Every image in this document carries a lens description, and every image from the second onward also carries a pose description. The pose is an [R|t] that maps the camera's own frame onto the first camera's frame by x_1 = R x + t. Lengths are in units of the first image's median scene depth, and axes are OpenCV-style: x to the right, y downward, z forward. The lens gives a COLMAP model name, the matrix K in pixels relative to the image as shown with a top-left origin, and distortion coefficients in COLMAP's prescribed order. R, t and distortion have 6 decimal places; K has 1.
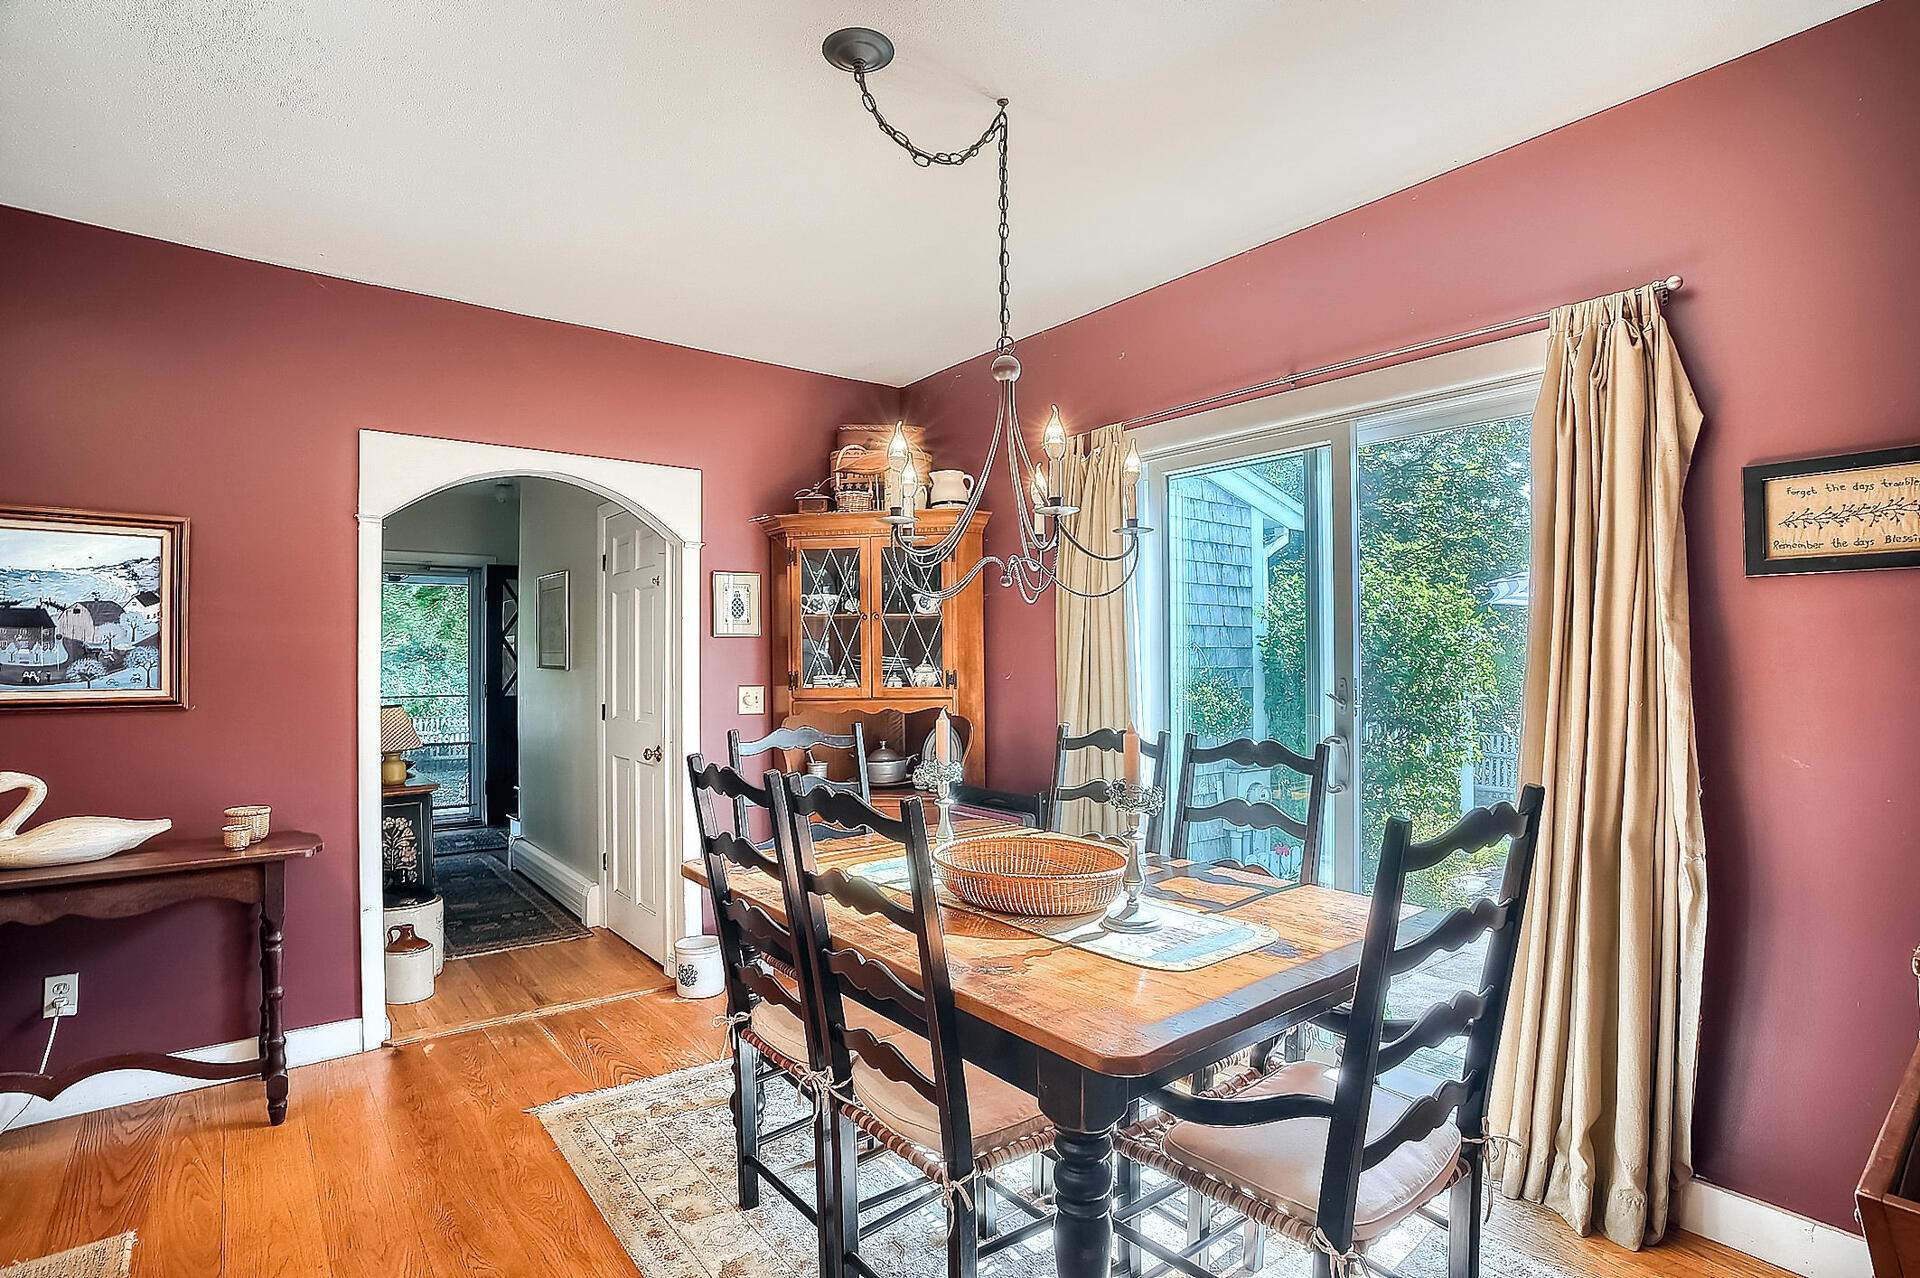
lens RADIAL K [[950.4, 0, 963.1], [0, 950.4, 648.7], [0, 0, 1]] dist [-0.032766, 0.009379]
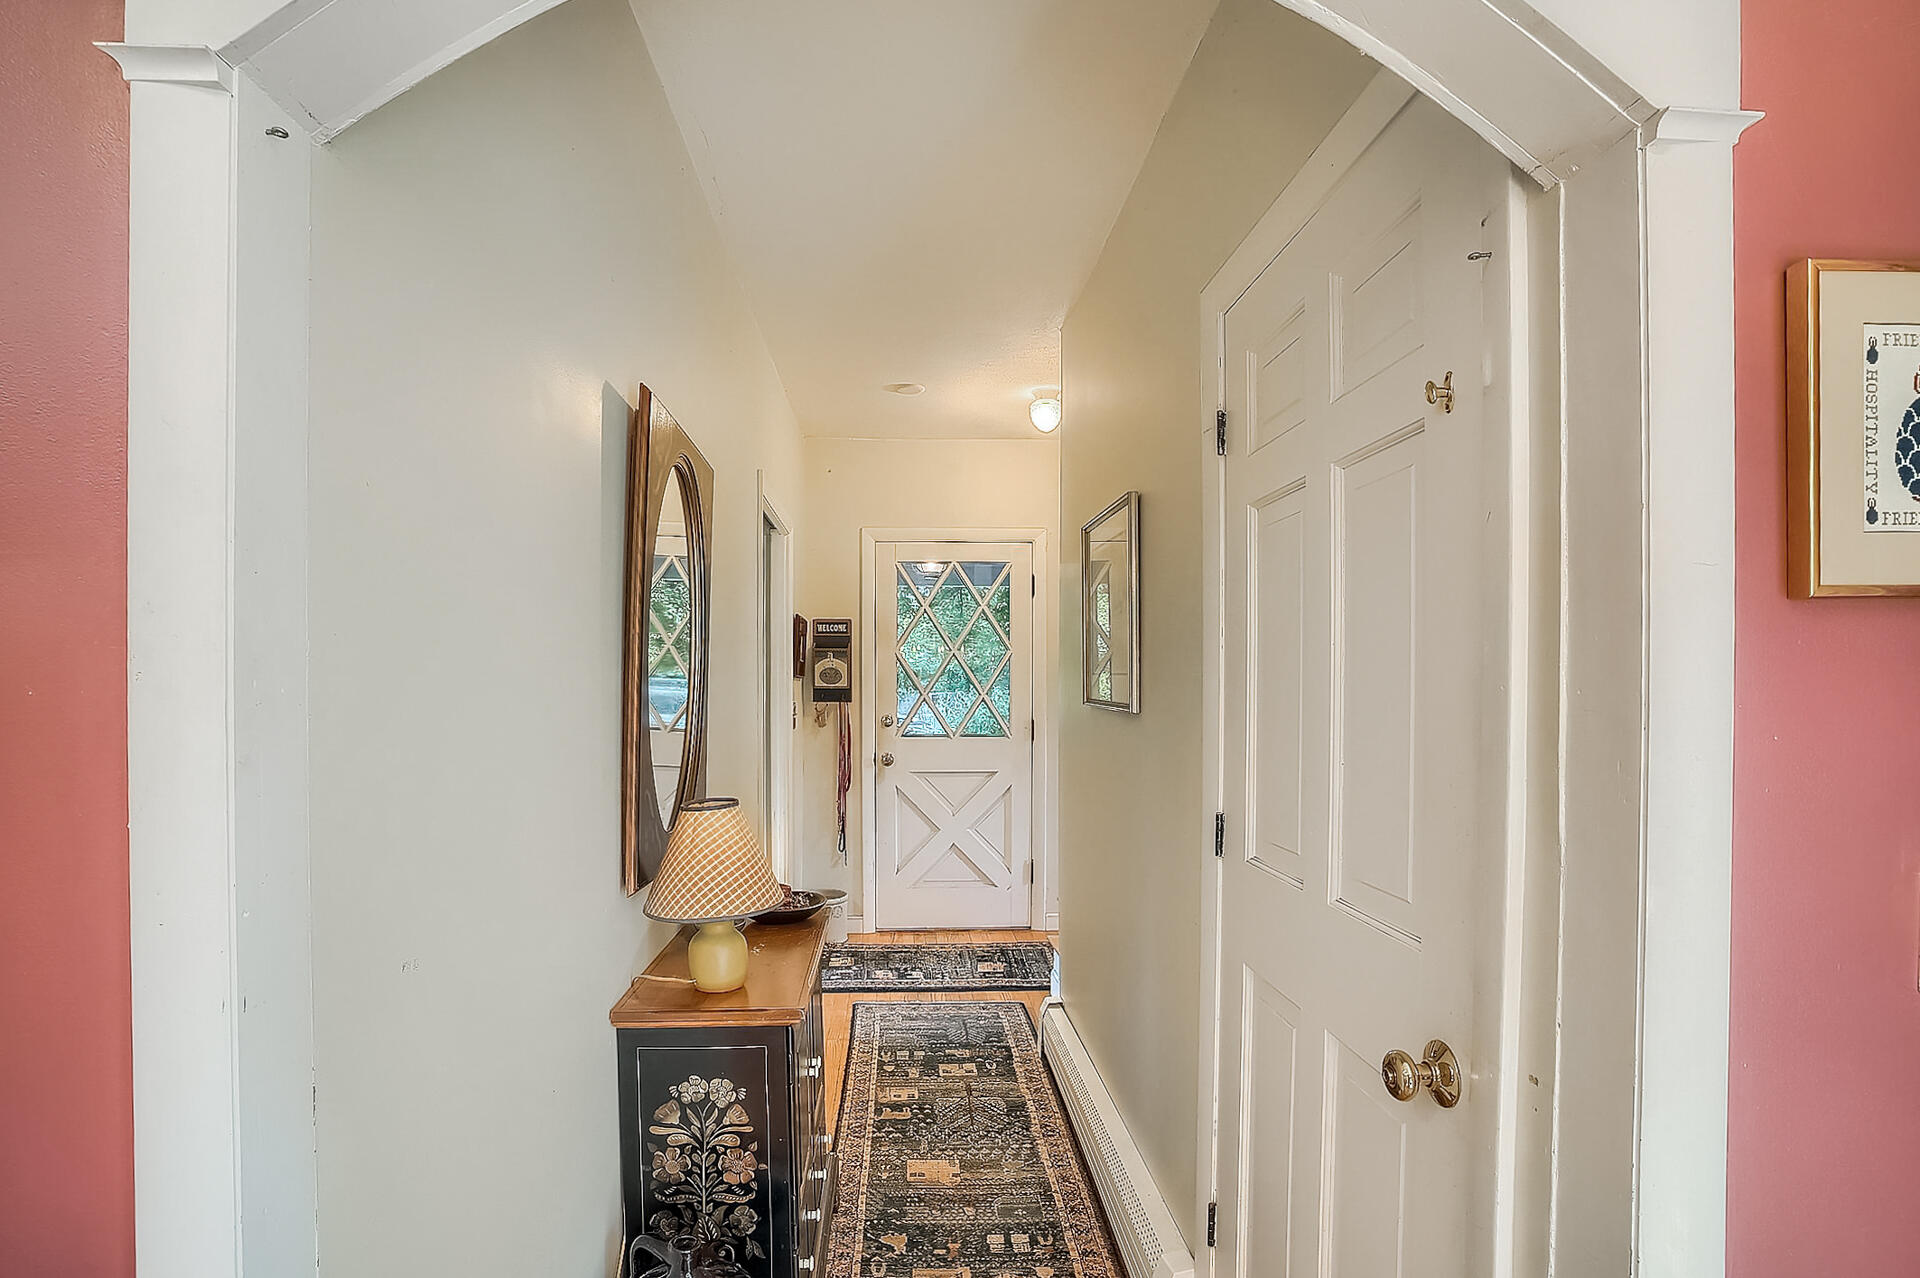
lens RADIAL K [[950.4, 0, 958.7], [0, 950.4, 650.5], [0, 0, 1]] dist [-0.032766, 0.009379]
pose [[0.825830, 0.003153, -0.563910, -0.288621], [0.000883, 0.999976, 0.006884, -0.003890], [0.563918, -0.006183, 0.825808, 0.724935]]
